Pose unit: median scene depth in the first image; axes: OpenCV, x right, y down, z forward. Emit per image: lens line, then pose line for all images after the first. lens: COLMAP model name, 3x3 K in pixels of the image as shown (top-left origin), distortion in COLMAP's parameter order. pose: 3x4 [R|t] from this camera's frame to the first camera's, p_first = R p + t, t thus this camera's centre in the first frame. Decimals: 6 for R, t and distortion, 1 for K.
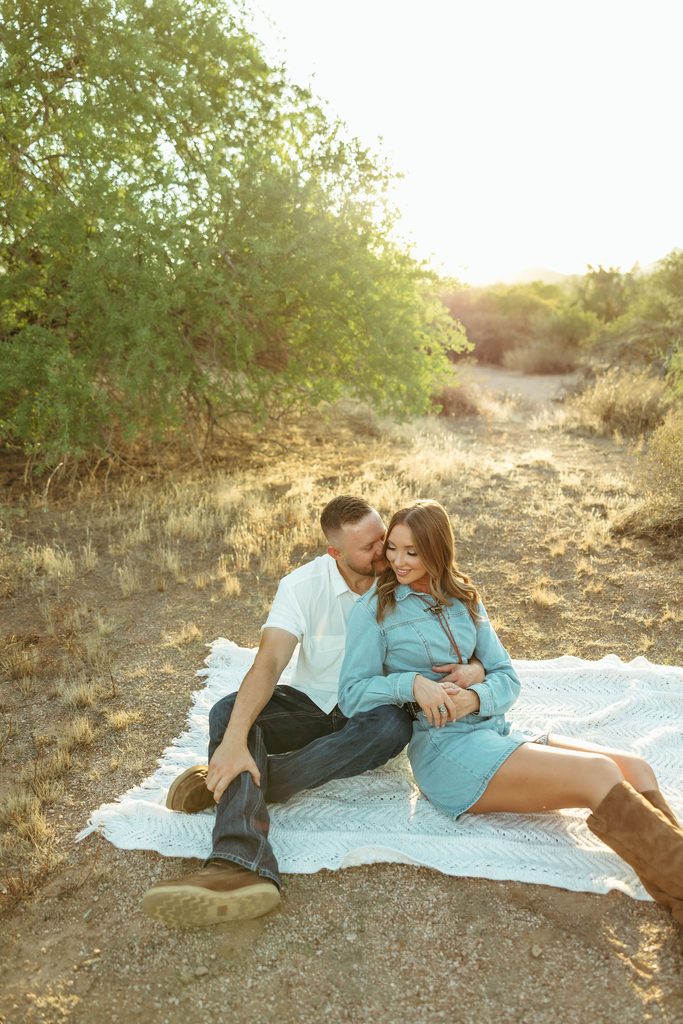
lens RADIAL K [[800.5, 0, 341.5], [0, 800.5, 512.0], [0, 0, 1]] dist [-0.011163, -0.005058]
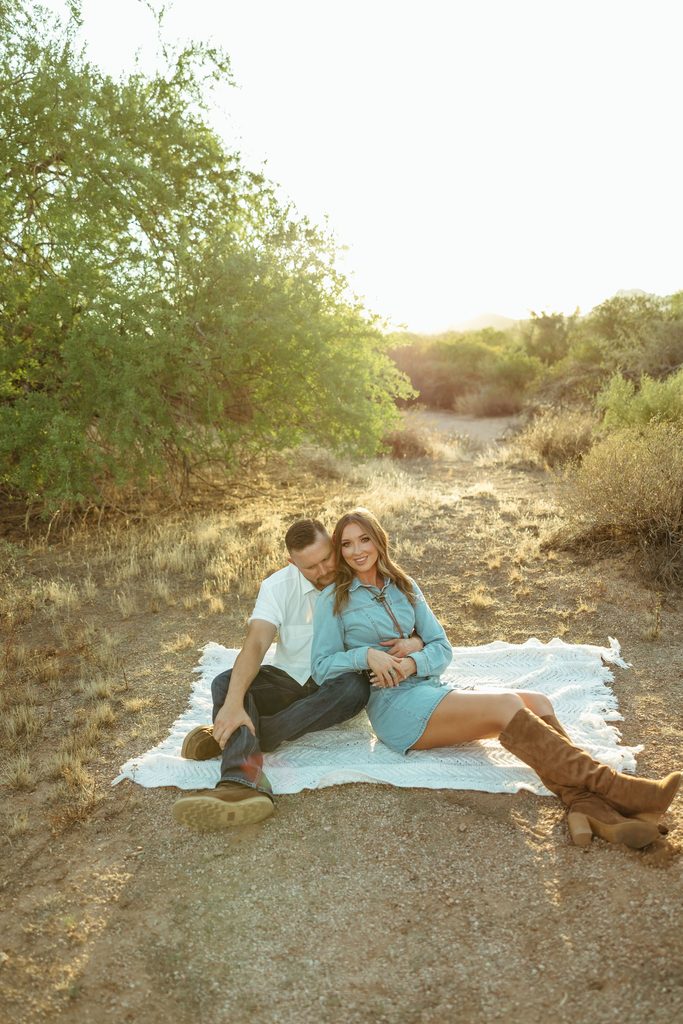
lens RADIAL K [[820.5, 0, 333.6], [0, 820.5, 500.6], [0, 0, 1]] dist [0.004871, -0.002093]
pose [[0.998352, -0.045972, 0.034361, 0.000150], [0.048560, 0.995712, -0.078739, 0.040619], [-0.030594, 0.080278, 0.996303, -0.198268]]
